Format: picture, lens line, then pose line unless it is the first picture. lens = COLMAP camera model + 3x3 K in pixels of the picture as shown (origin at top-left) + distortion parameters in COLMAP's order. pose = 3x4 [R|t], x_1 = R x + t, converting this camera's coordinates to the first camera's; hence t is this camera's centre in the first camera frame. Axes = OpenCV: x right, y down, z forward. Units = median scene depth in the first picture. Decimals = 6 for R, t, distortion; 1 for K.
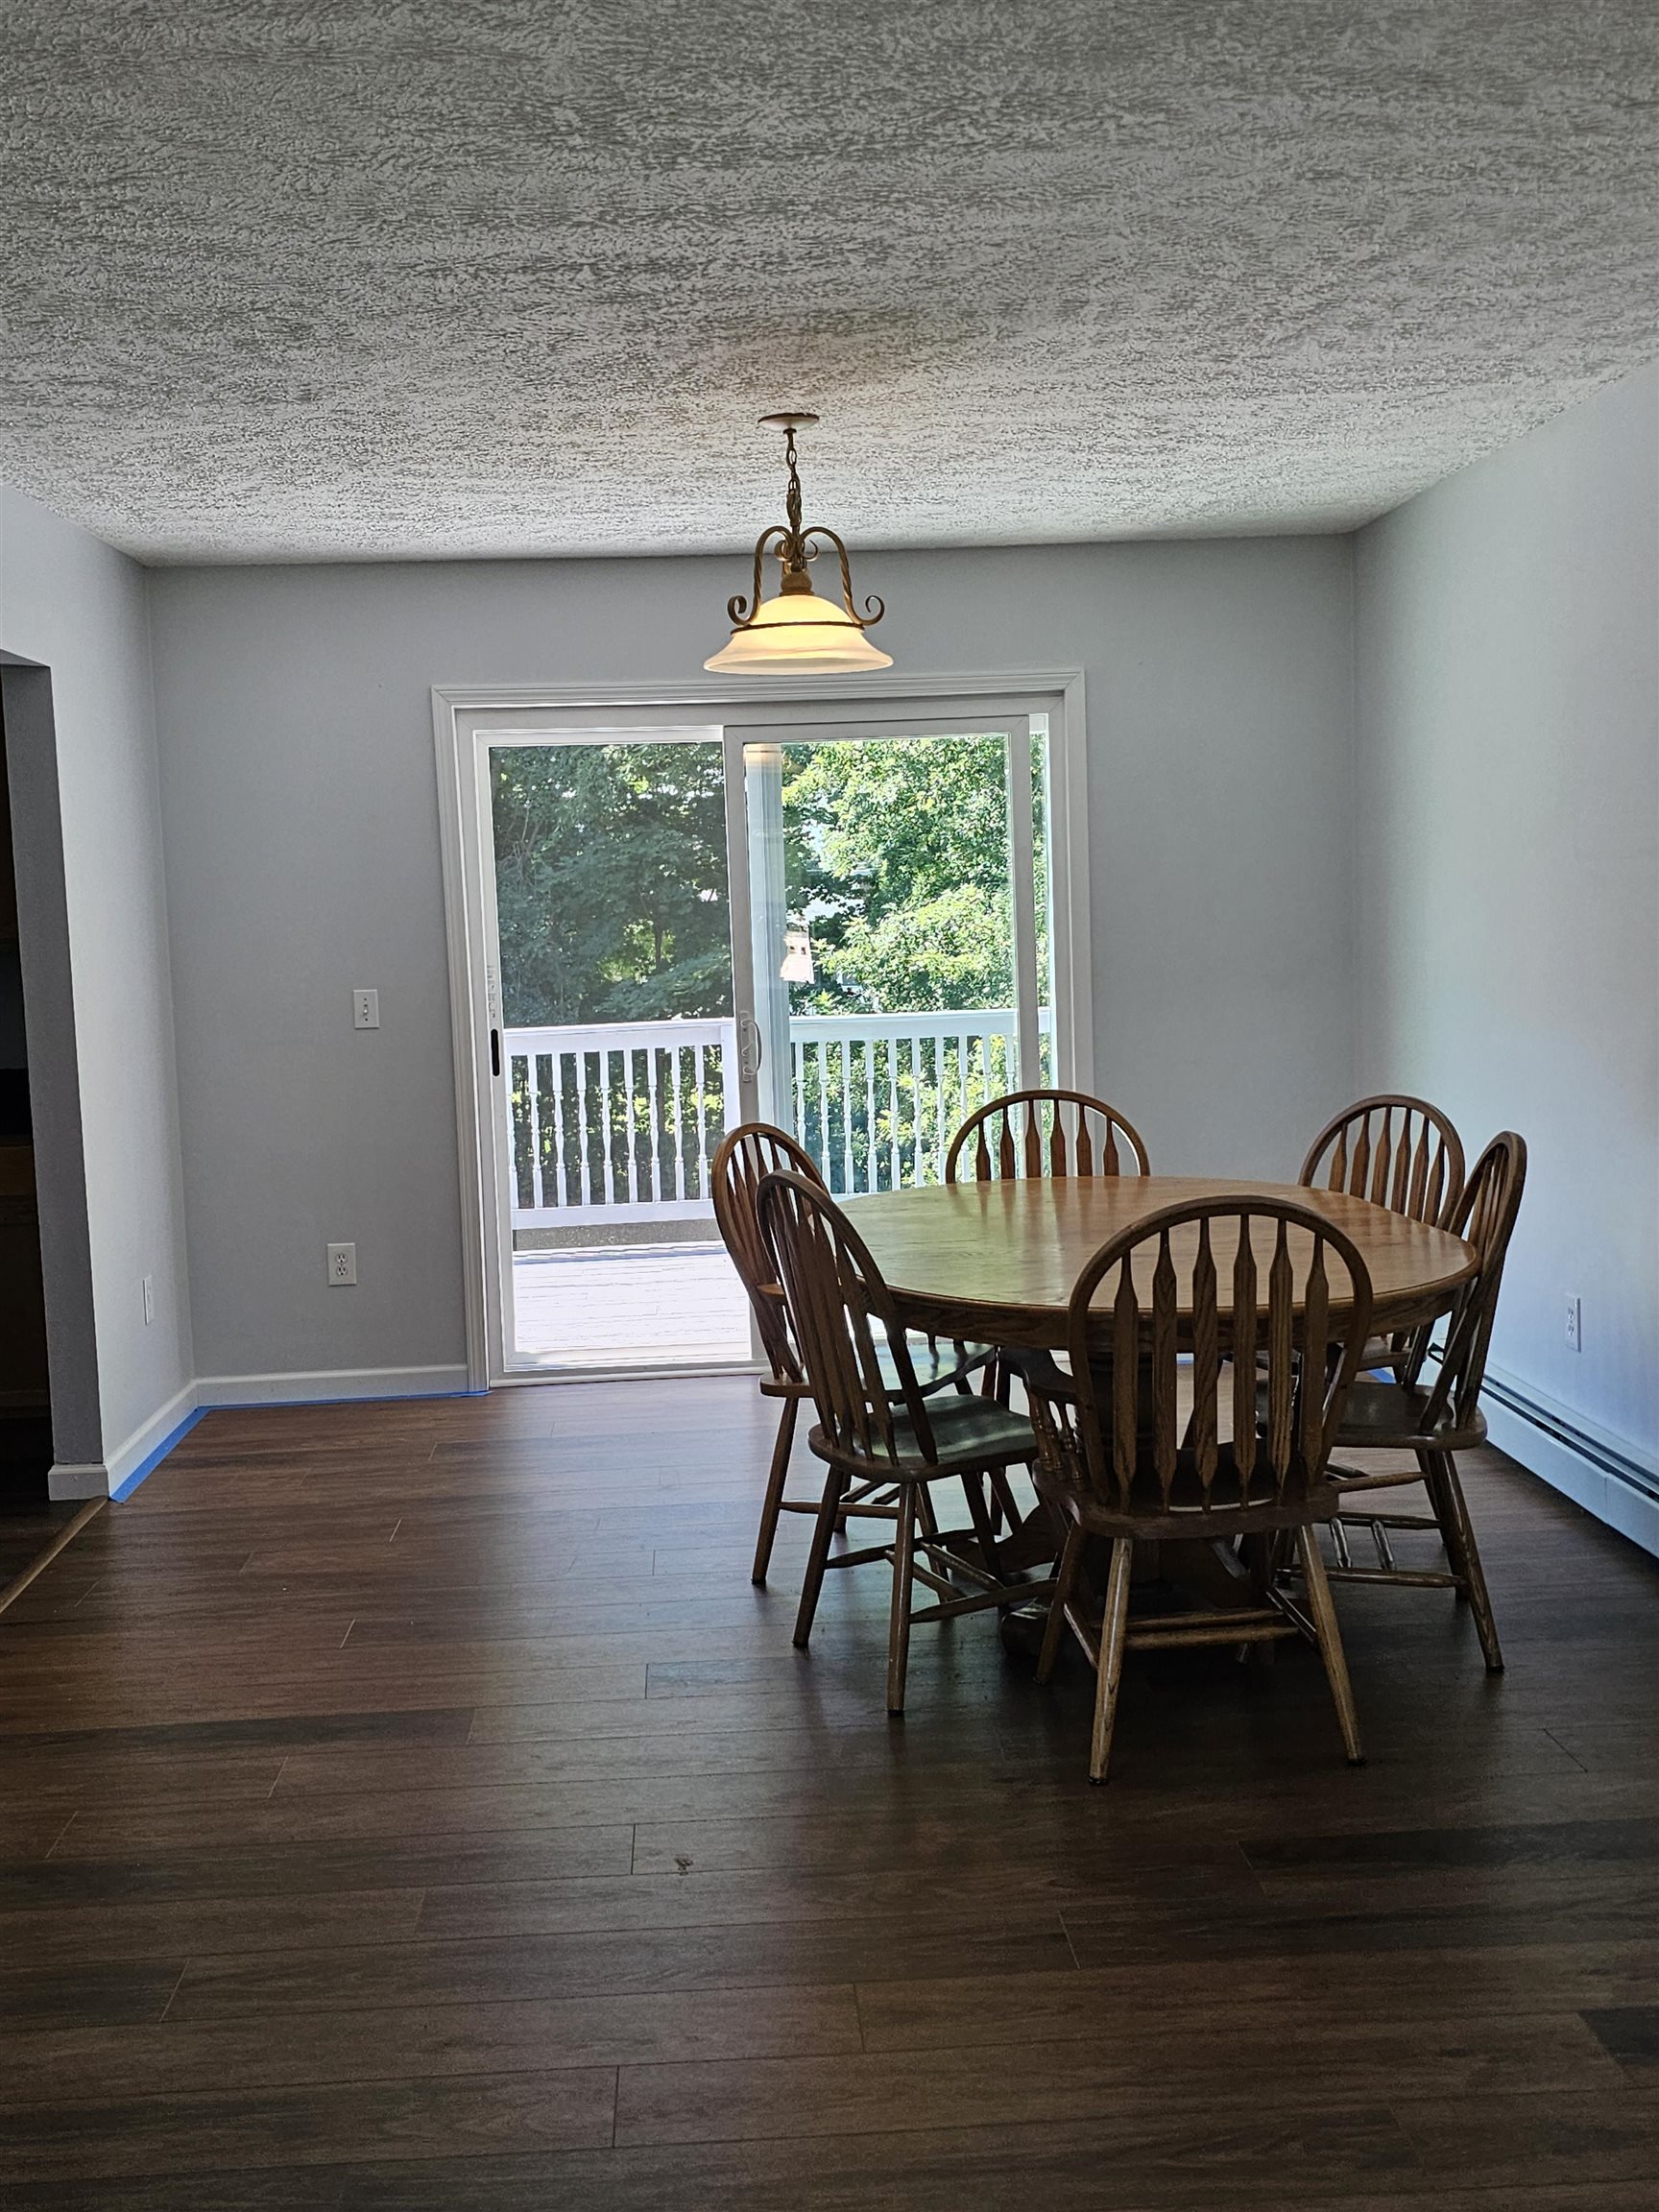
lens RADIAL K [[2269.3, 0, 833.7], [0, 2269.3, 1060.1], [0, 0, 1]] dist [0.070735, -0.124058]
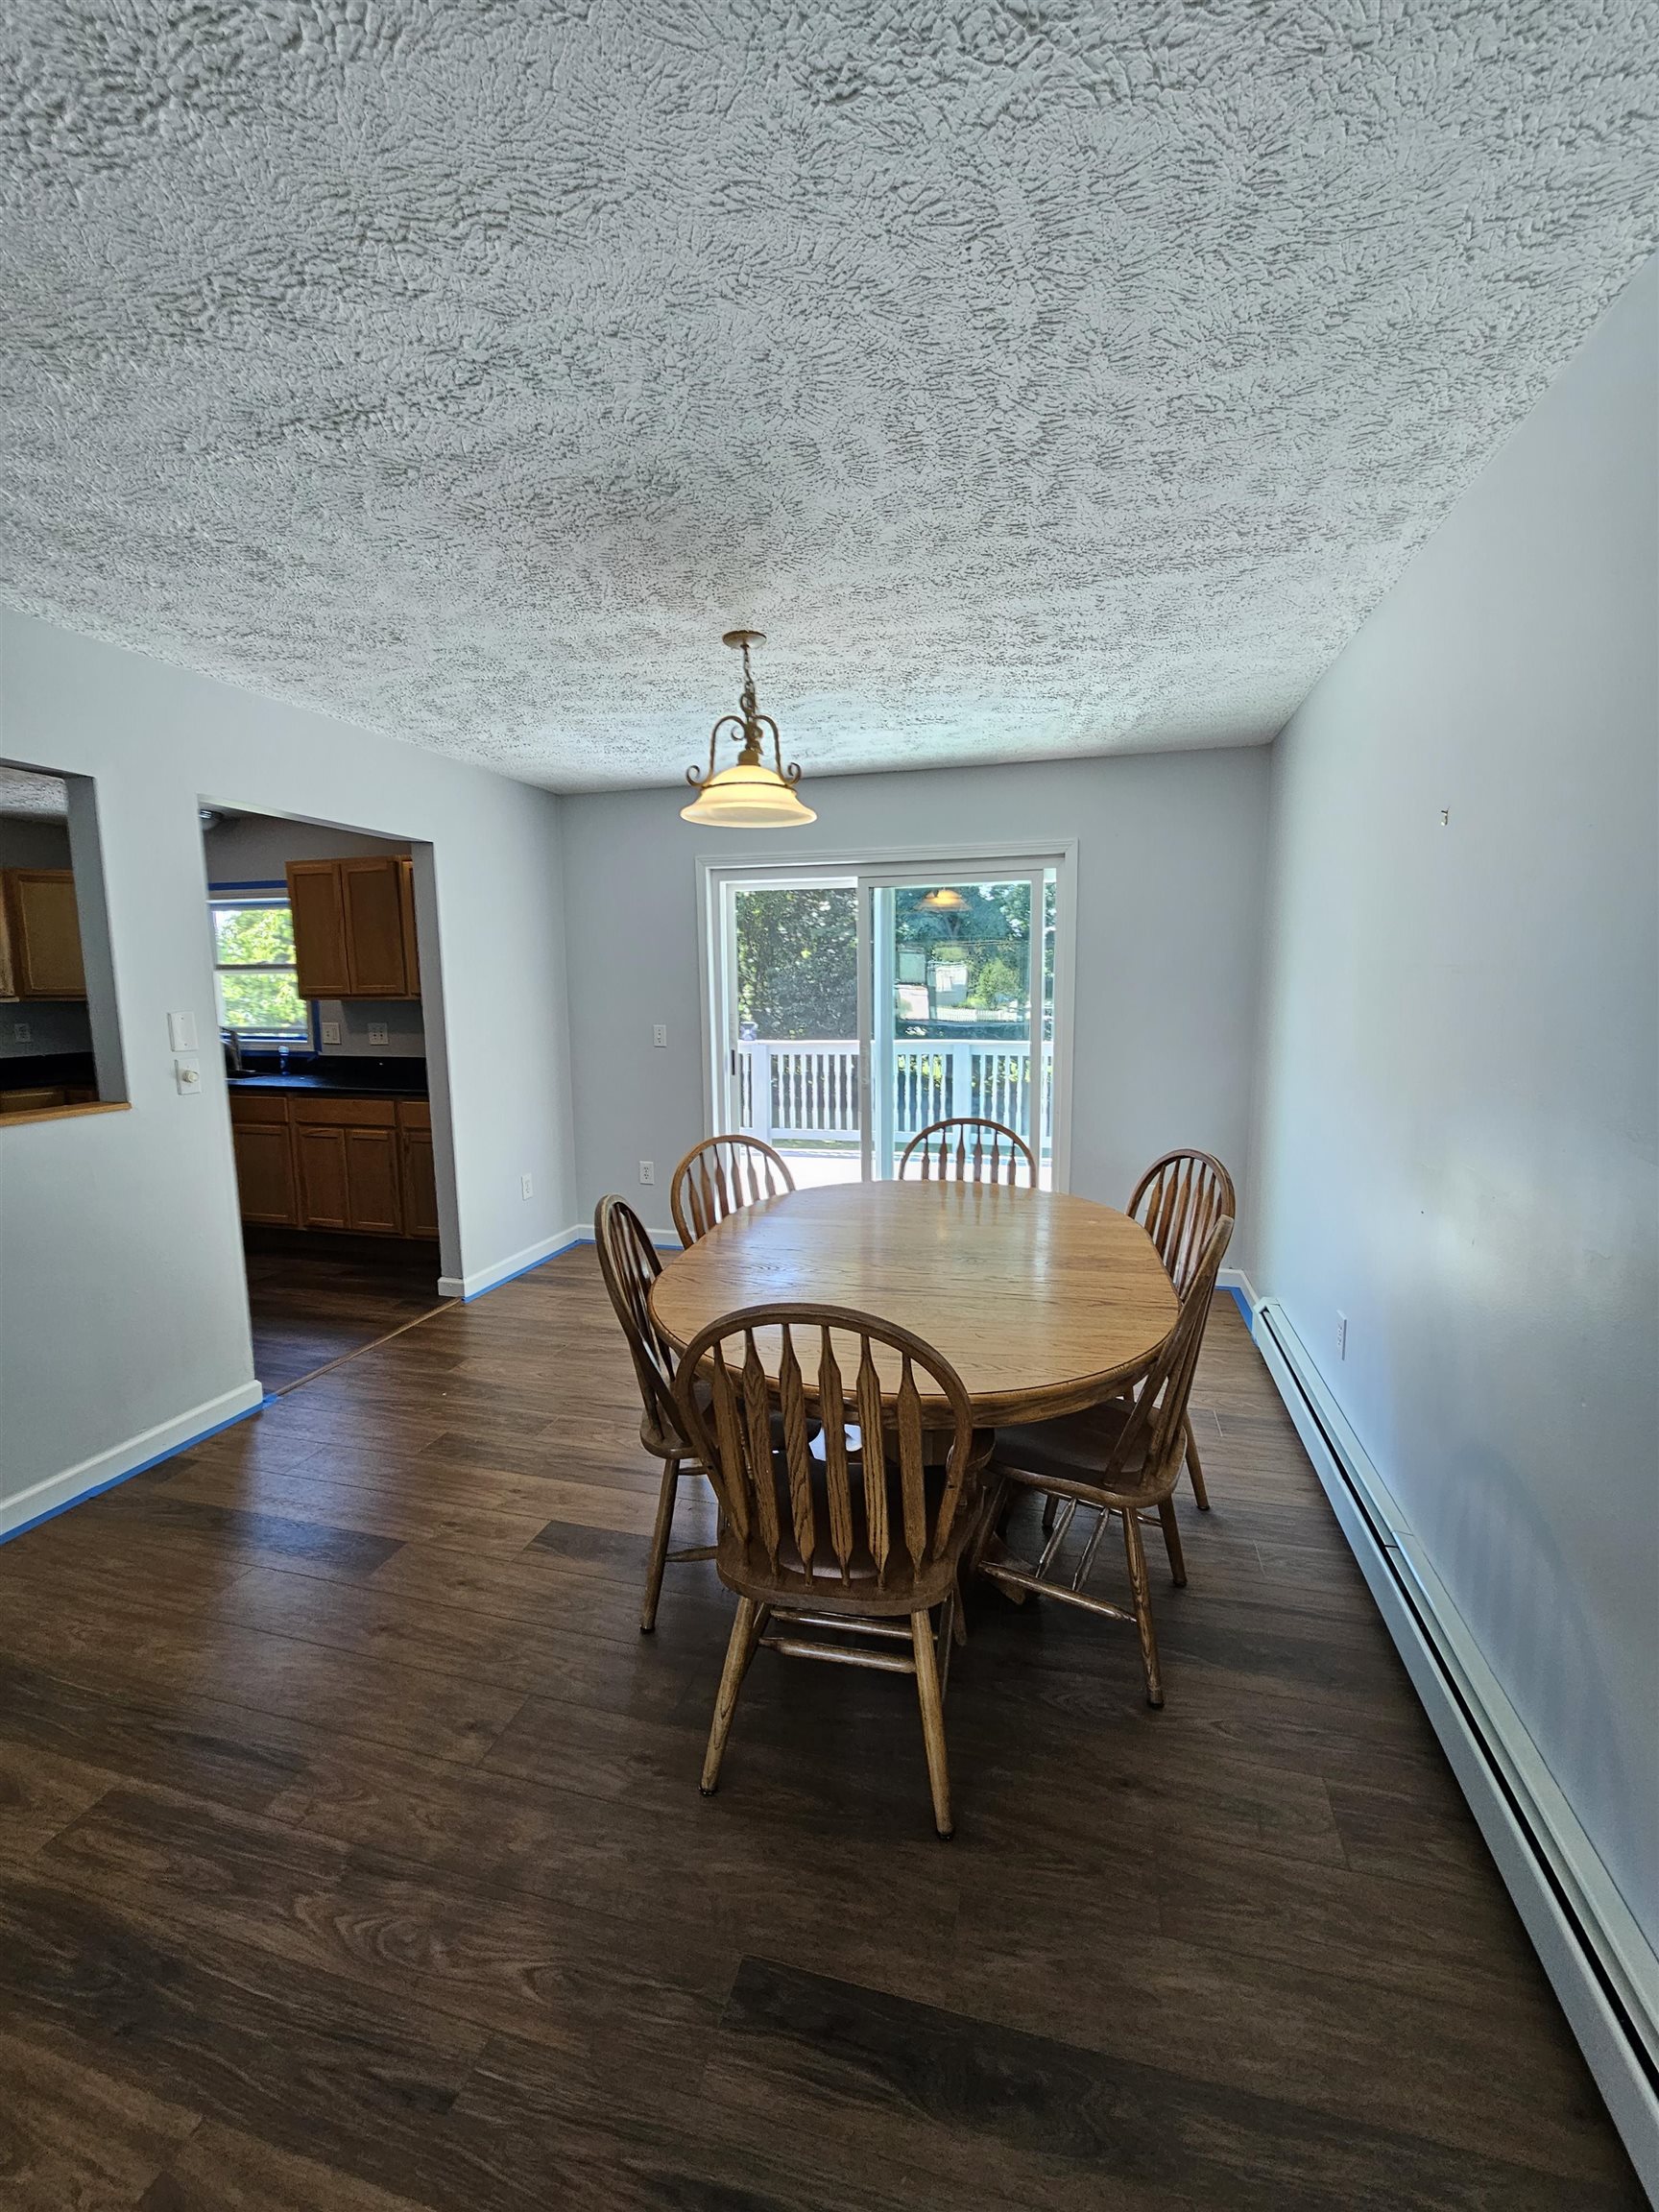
lens RADIAL K [[911.8, 0, 864.4], [0, 911.8, 1103.0], [0, 0, 1]] dist [-0.002654, -0.000490]
pose [[0.950896, 0.070754, -0.301316, 0.235130], [-0.049445, 0.995744, 0.077779, -0.045725], [0.305536, -0.059061, 0.950347, 0.476109]]
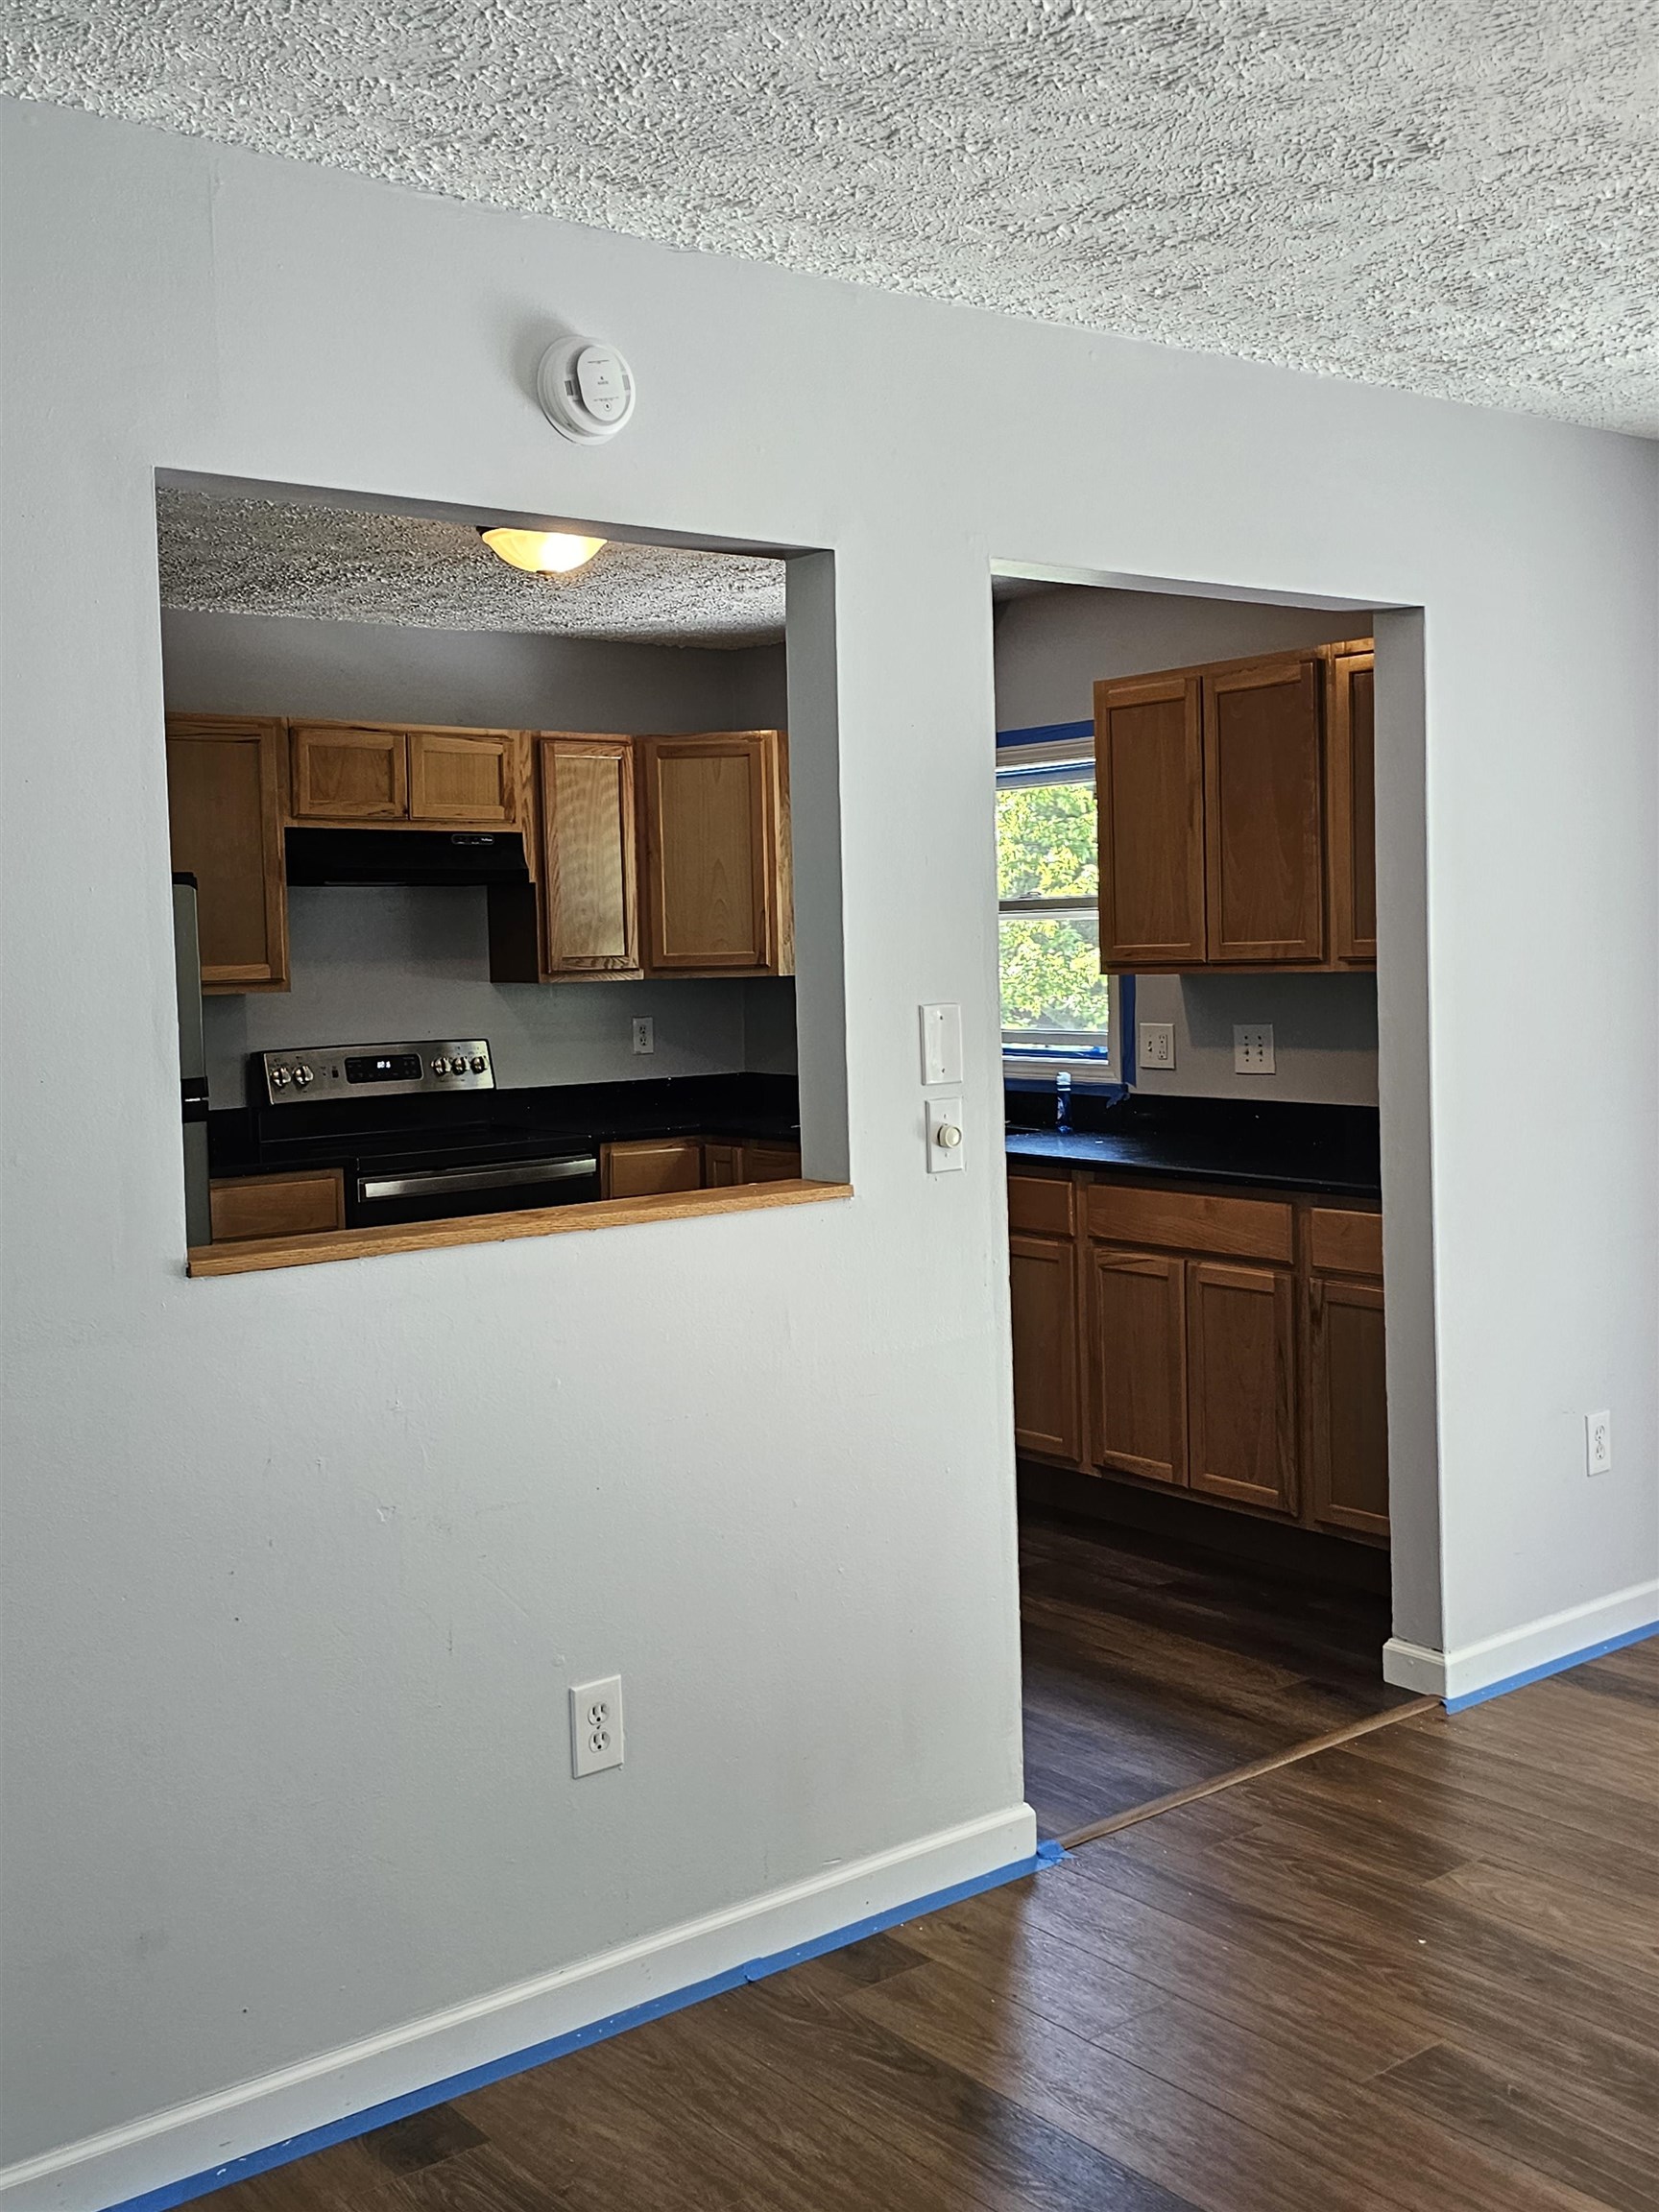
lens RADIAL K [[2269.3, 0, 833.7], [0, 2269.3, 1060.1], [0, 0, 1]] dist [0.070735, -0.124058]
pose [[0.569570, 0.064440, -0.819413, 0.201903], [-0.053814, 0.997707, 0.041055, -0.046328], [0.820179, 0.020712, 0.571732, 0.466134]]
